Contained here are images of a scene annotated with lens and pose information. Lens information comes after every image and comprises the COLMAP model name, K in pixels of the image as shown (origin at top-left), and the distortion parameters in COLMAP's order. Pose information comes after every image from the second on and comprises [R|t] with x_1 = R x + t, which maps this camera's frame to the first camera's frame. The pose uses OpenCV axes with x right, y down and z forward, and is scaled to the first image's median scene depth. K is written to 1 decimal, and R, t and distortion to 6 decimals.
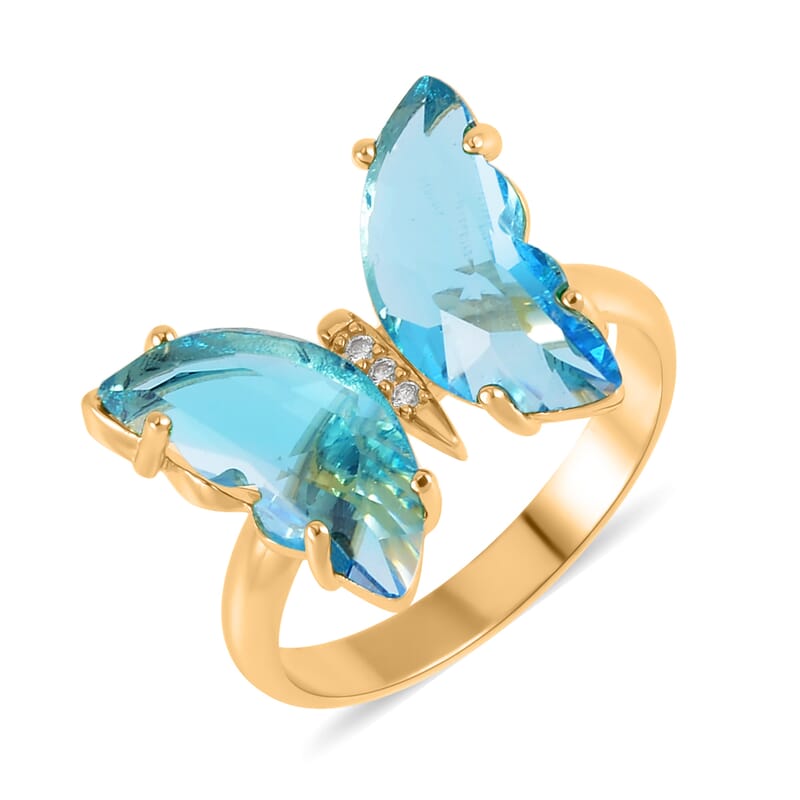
lens RADIAL K [[2796.3, 0, 398.8], [0, 2796.3, 401.4], [0, 0, 1]] dist [-0.247701, 0.000000]
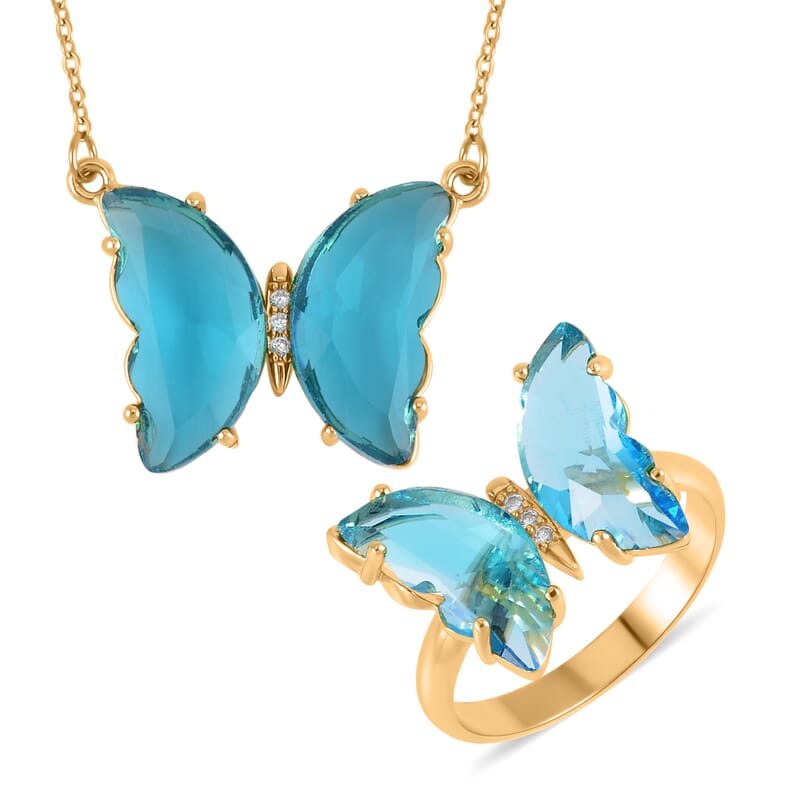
lens RADIAL K [[2796.3, 0, 400.8], [0, 2796.3, 399.1], [0, 0, 1]] dist [-0.247701, 0.000000]
pose [[0.998851, 0.029368, -0.037884, -0.019368], [-0.030206, 0.999307, -0.021754, -0.040222], [0.037218, 0.022873, 0.999045, -0.493781]]
